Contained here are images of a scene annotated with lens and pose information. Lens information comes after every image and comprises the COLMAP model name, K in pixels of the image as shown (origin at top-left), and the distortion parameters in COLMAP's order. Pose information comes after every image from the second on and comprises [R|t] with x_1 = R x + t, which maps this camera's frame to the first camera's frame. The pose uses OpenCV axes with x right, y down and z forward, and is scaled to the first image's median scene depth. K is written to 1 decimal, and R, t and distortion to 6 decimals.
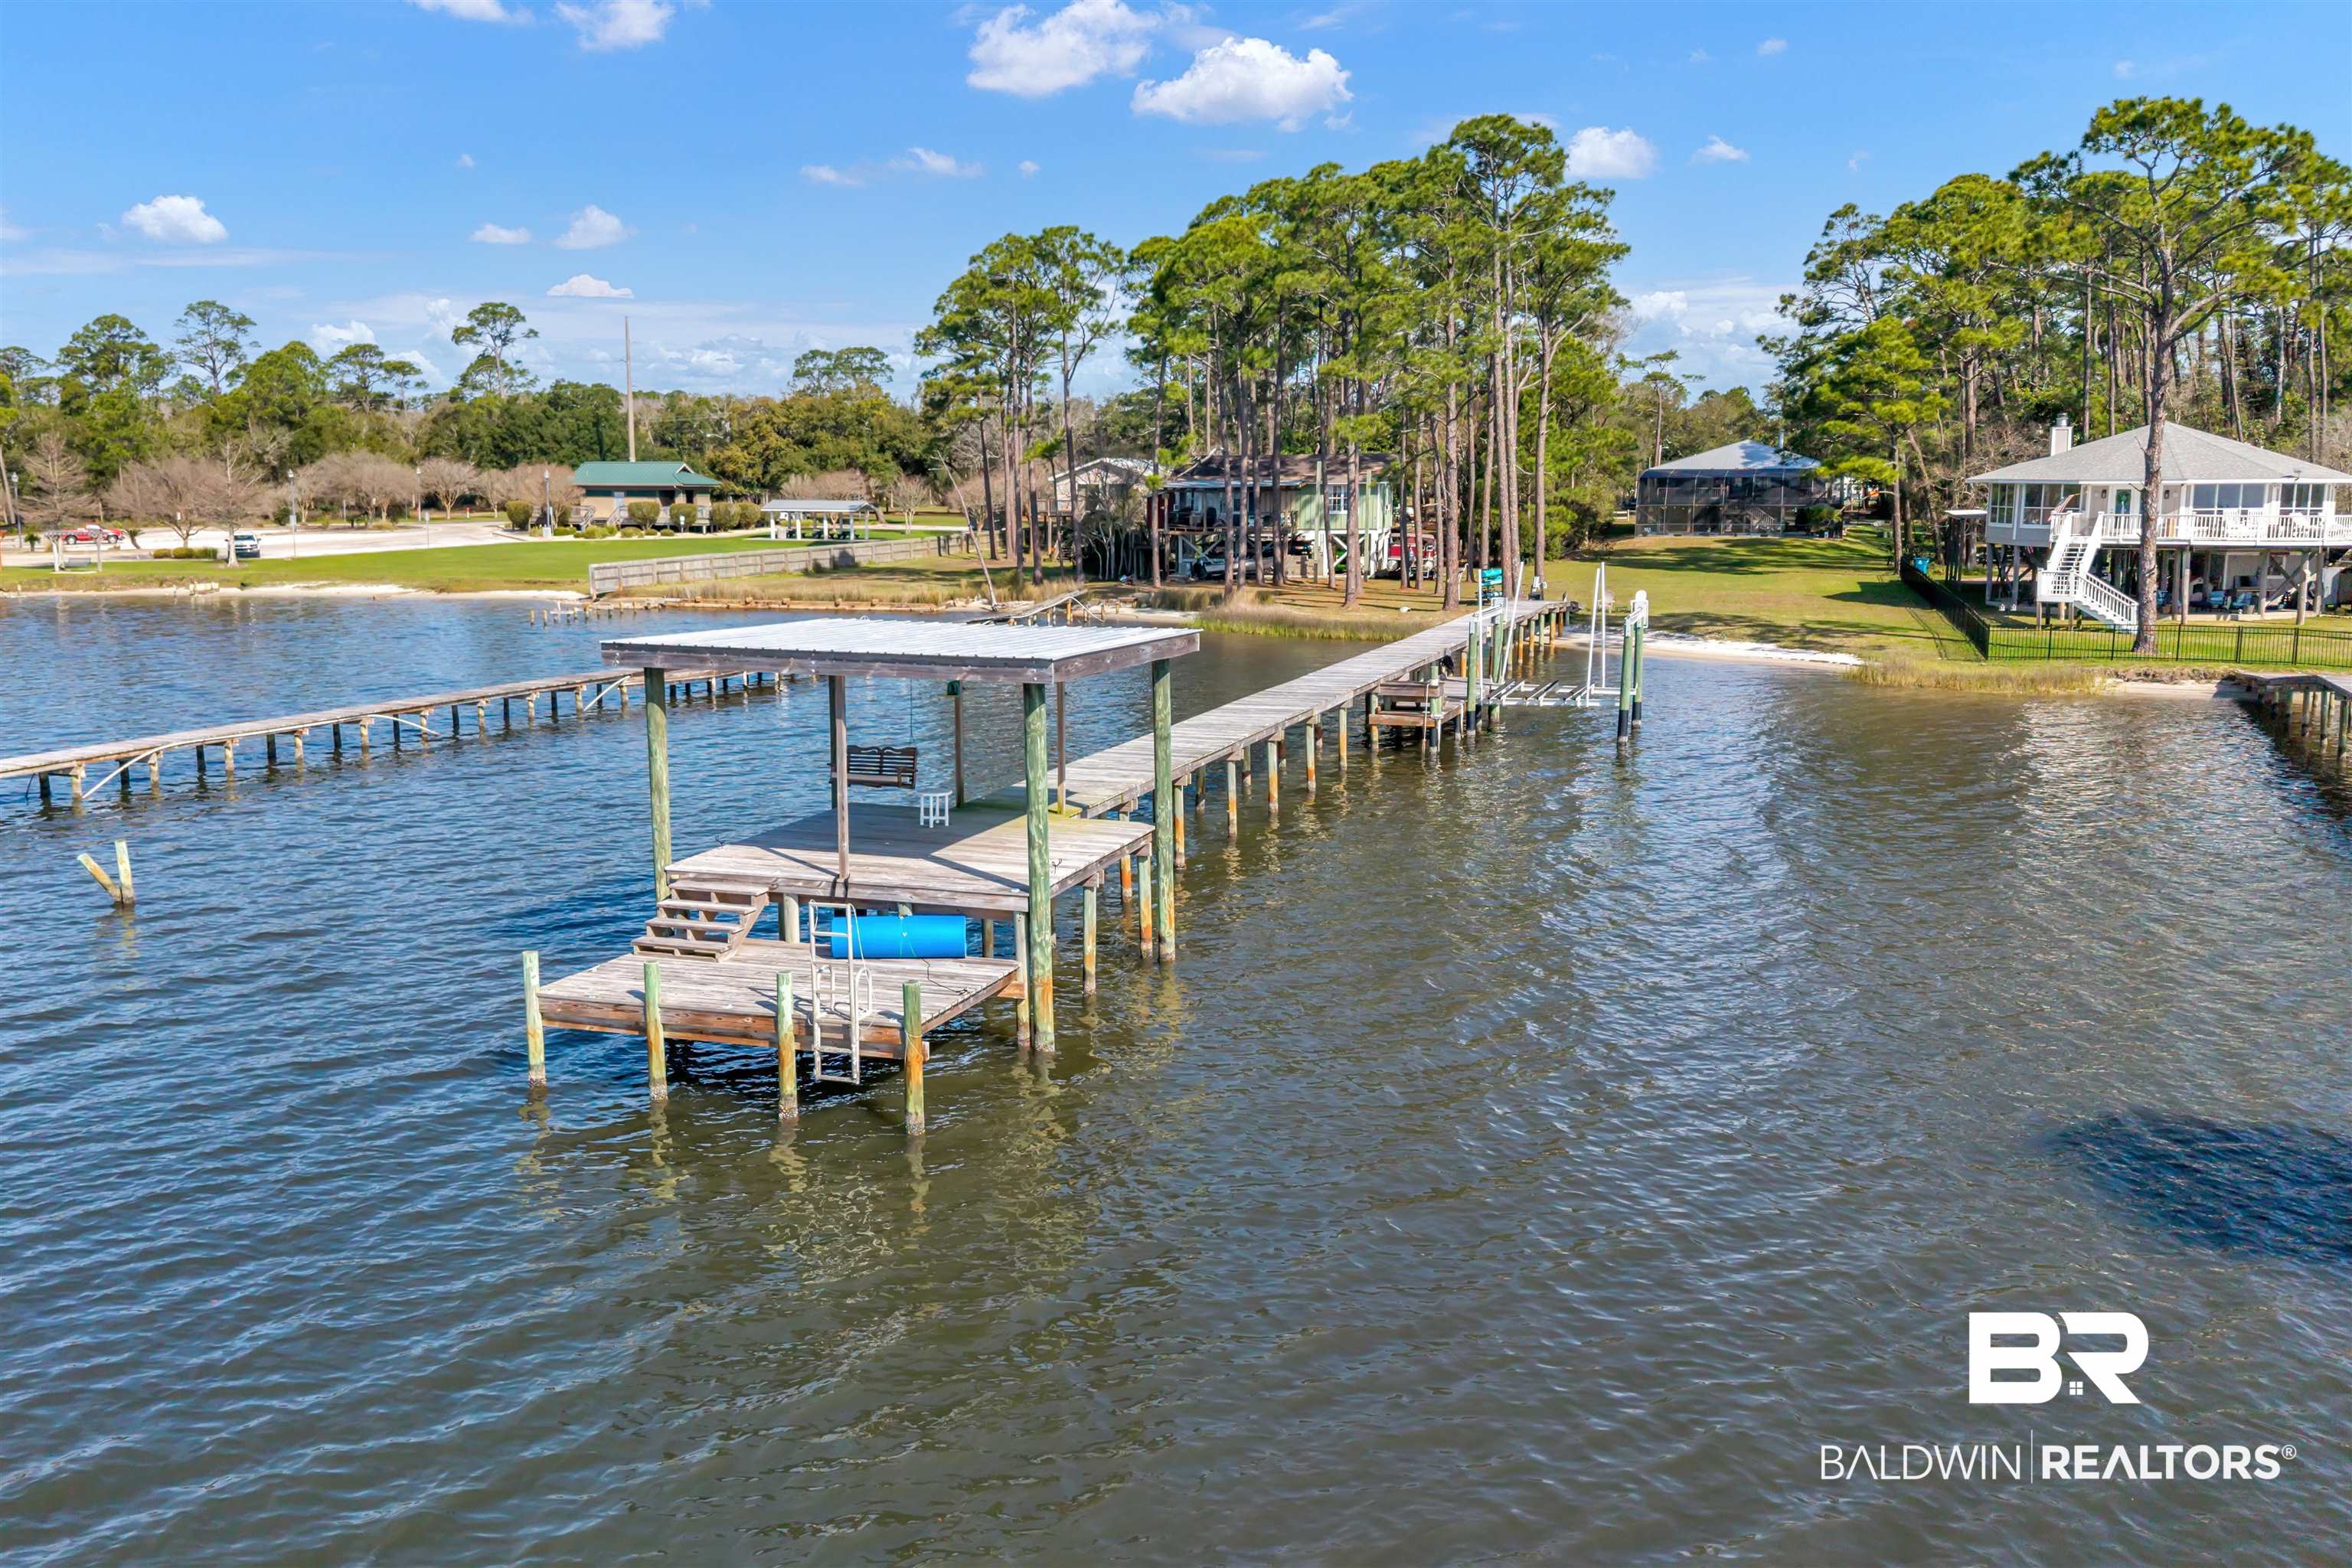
lens RADIAL K [[2008.4, 0, 1101.1], [0, 2008.4, 748.9], [0, 0, 1]] dist [0.076514, -0.120573]
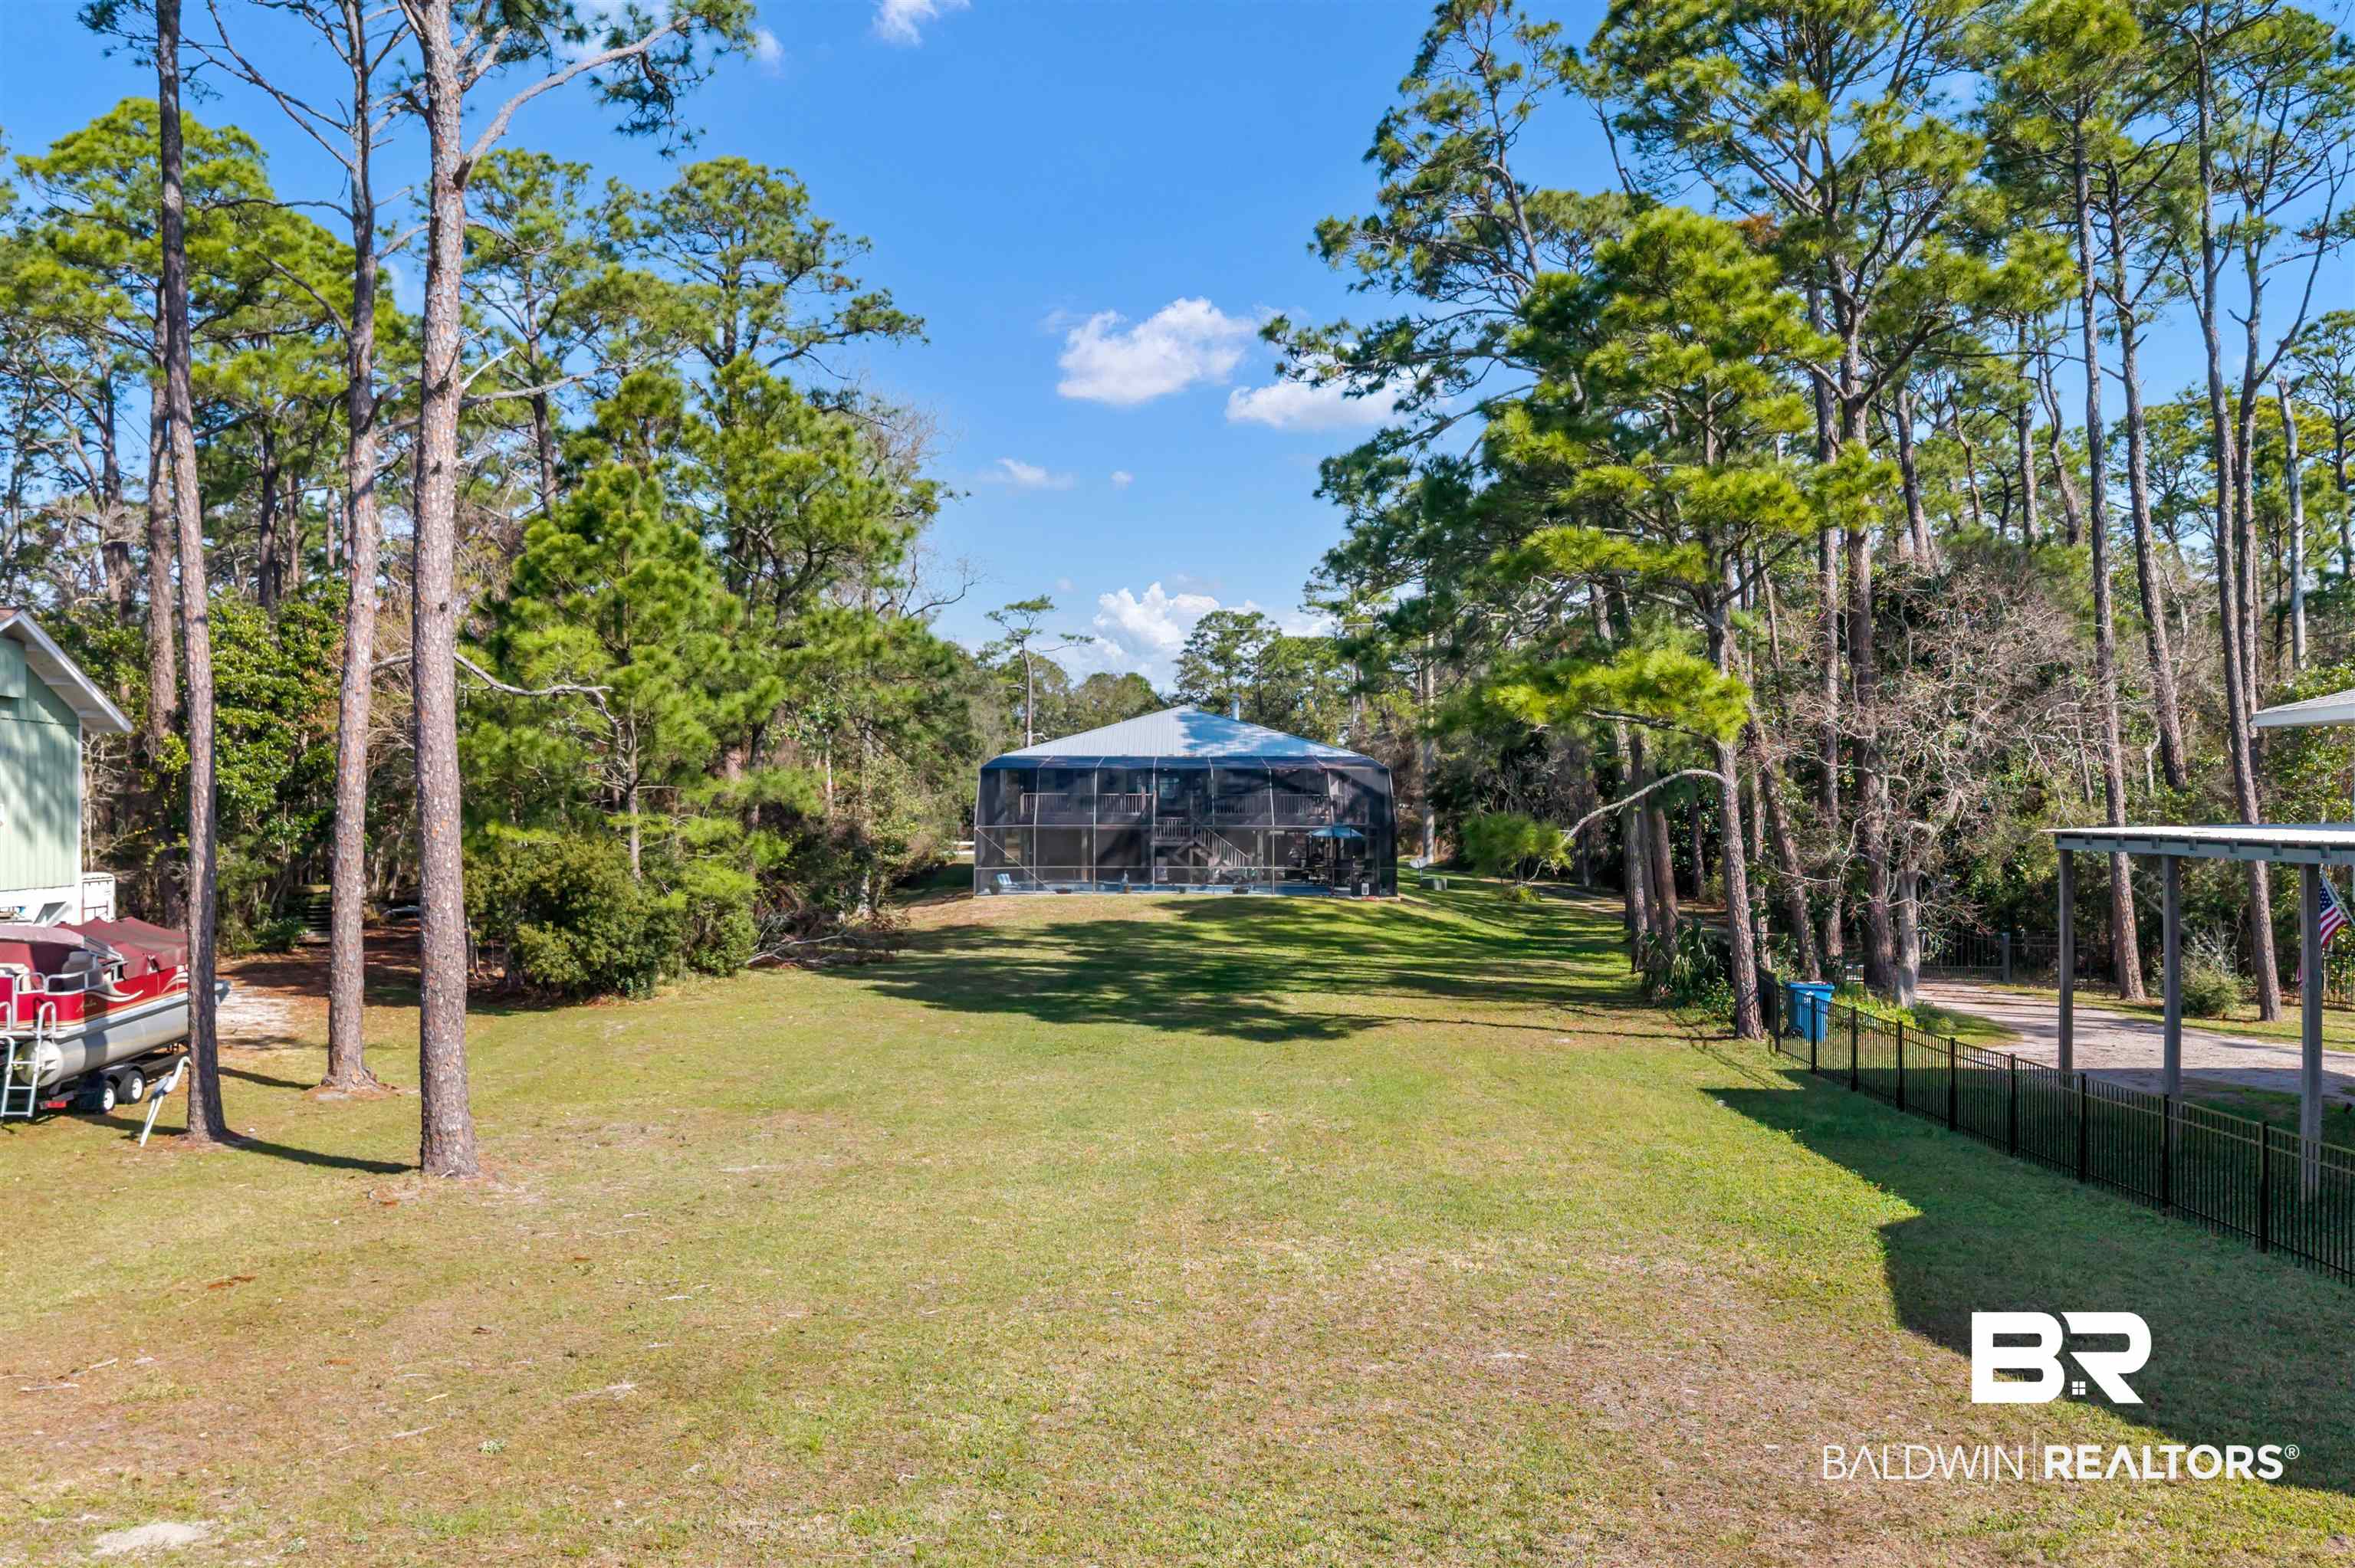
lens RADIAL K [[2010.6, 0, 1181.3], [0, 2010.6, 777.7], [0, 0, 1]] dist [0.076514, -0.120573]
pose [[0.945408, 0.003385, 0.325872, 0.207108], [0.046314, 0.988401, -0.144631, -0.082514], [-0.322582, 0.151828, 0.934285, 0.721412]]
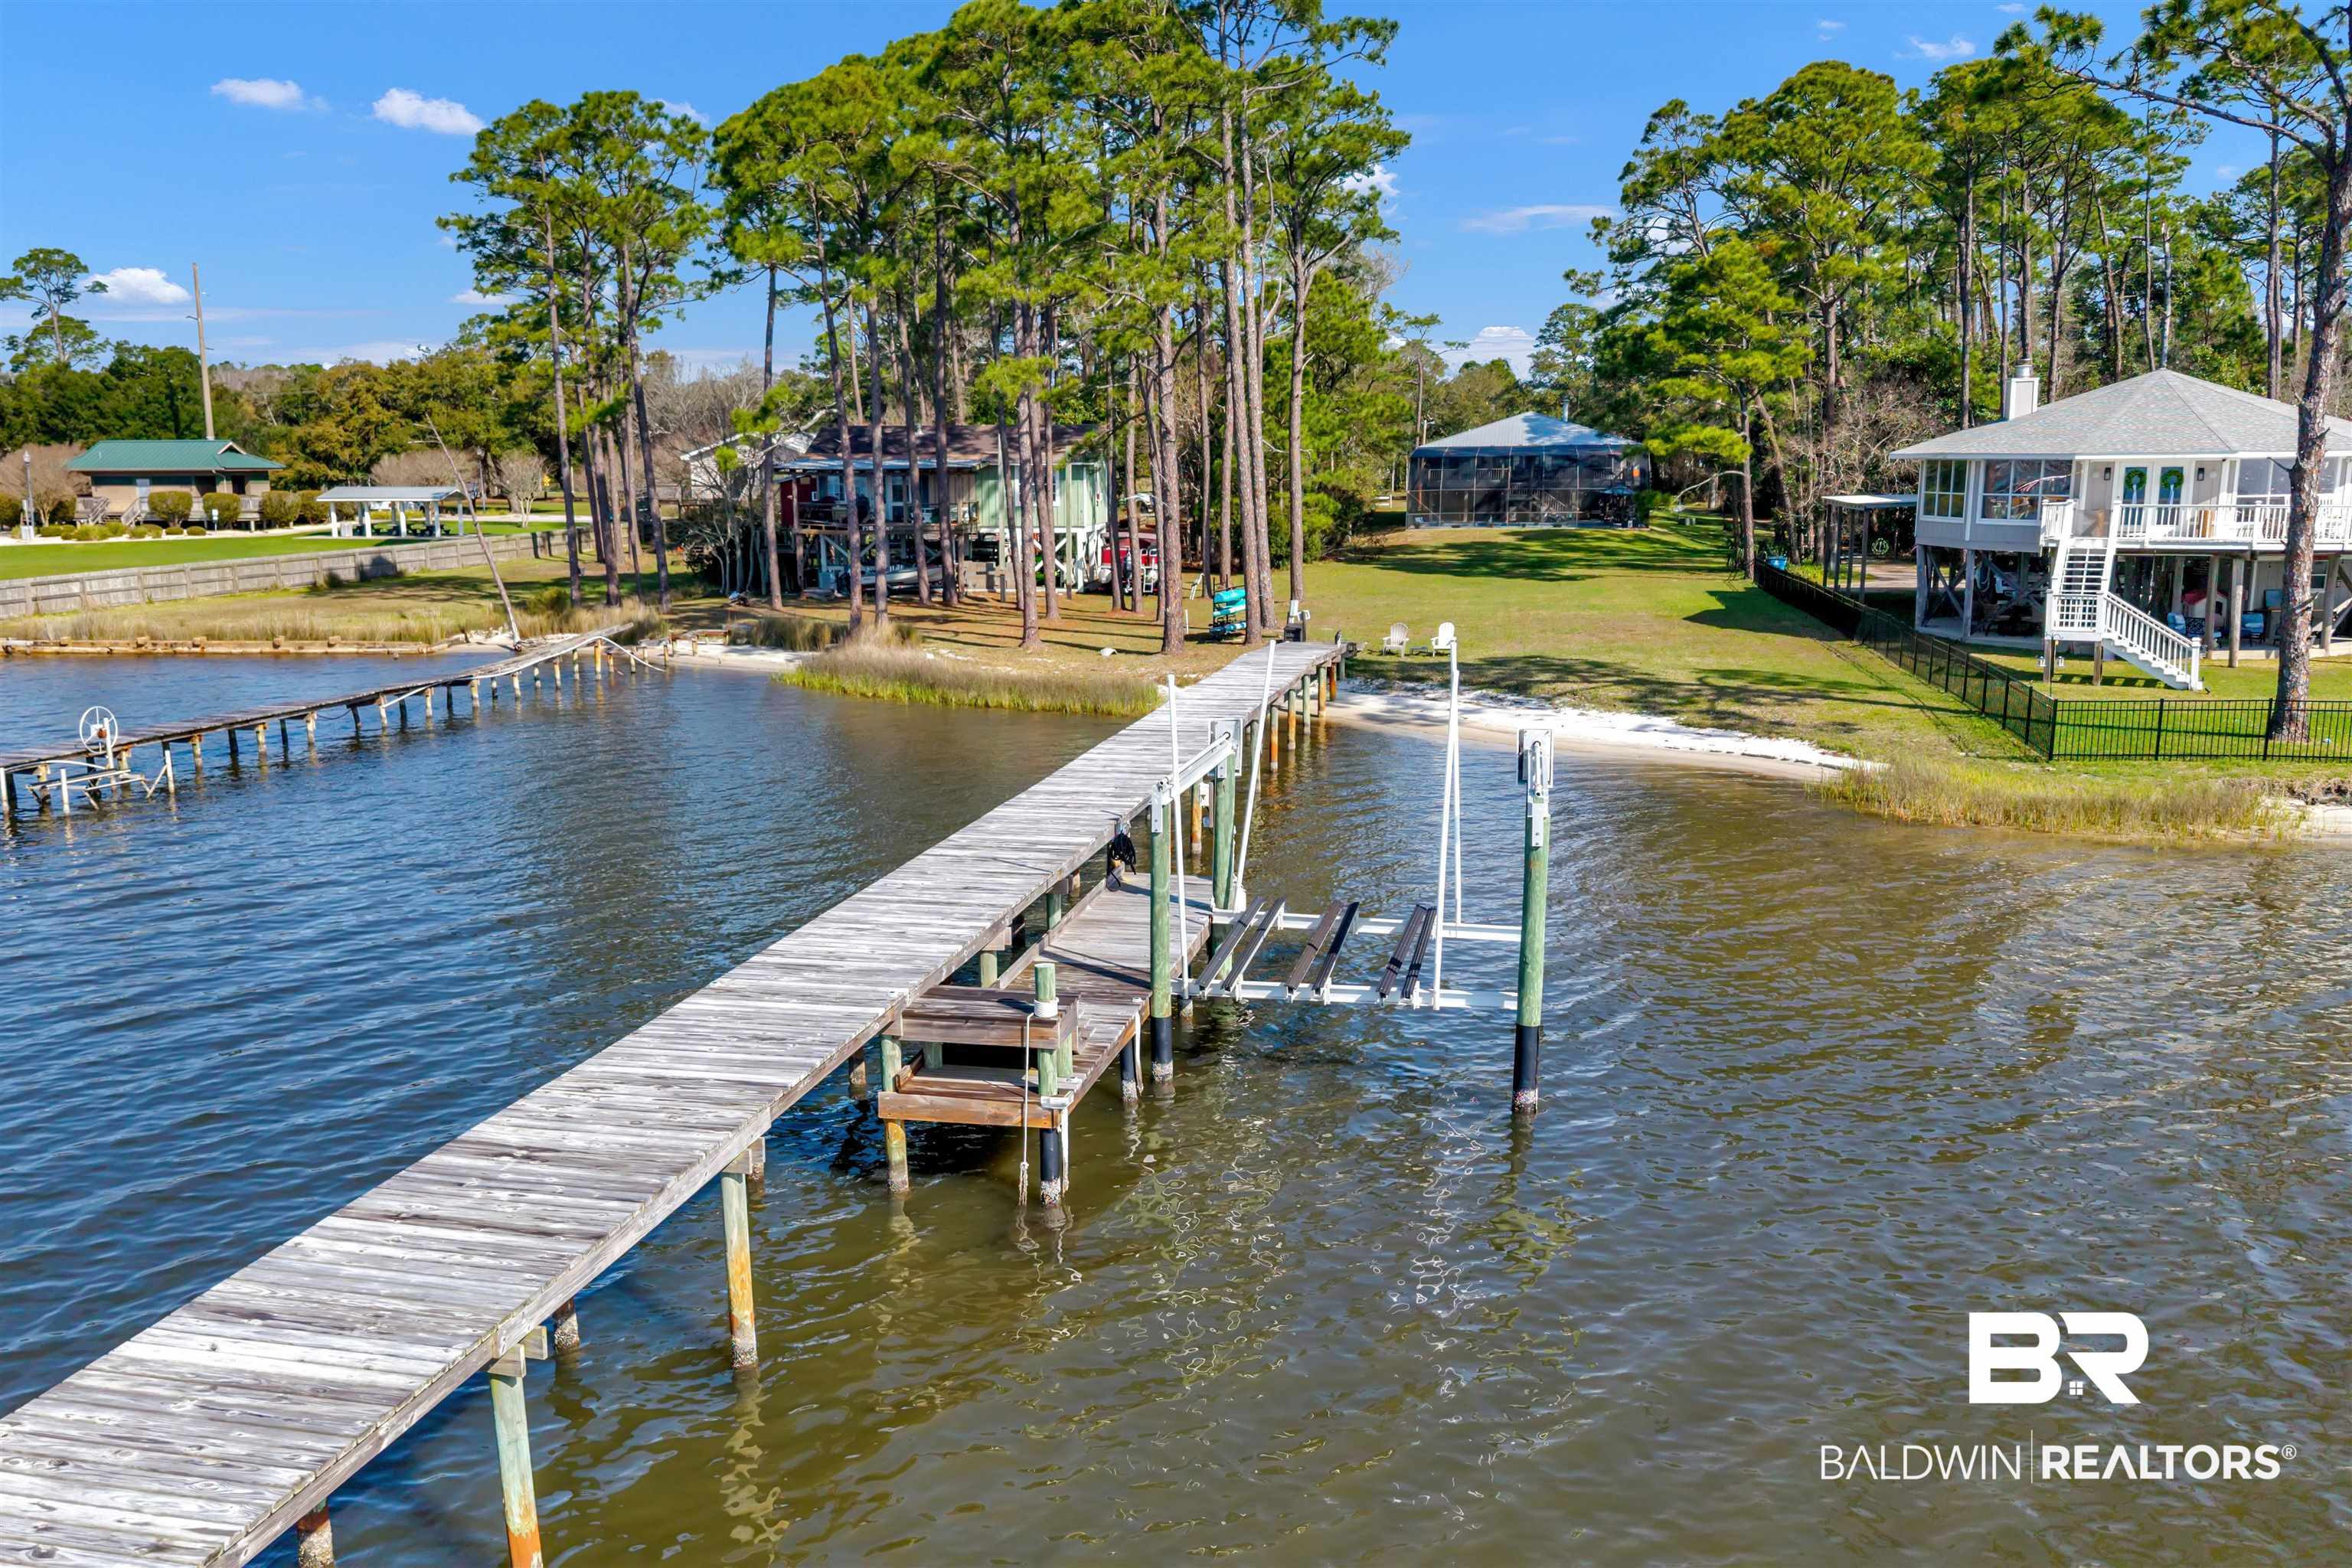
lens RADIAL K [[2008.4, 0, 1107.6], [0, 2008.4, 805.4], [0, 0, 1]] dist [0.076514, -0.120573]
pose [[0.992307, -0.025558, 0.121134, 0.052731], [0.021209, 0.999088, 0.037054, -0.032664], [-0.121970, -0.034200, 0.991944, 0.252581]]
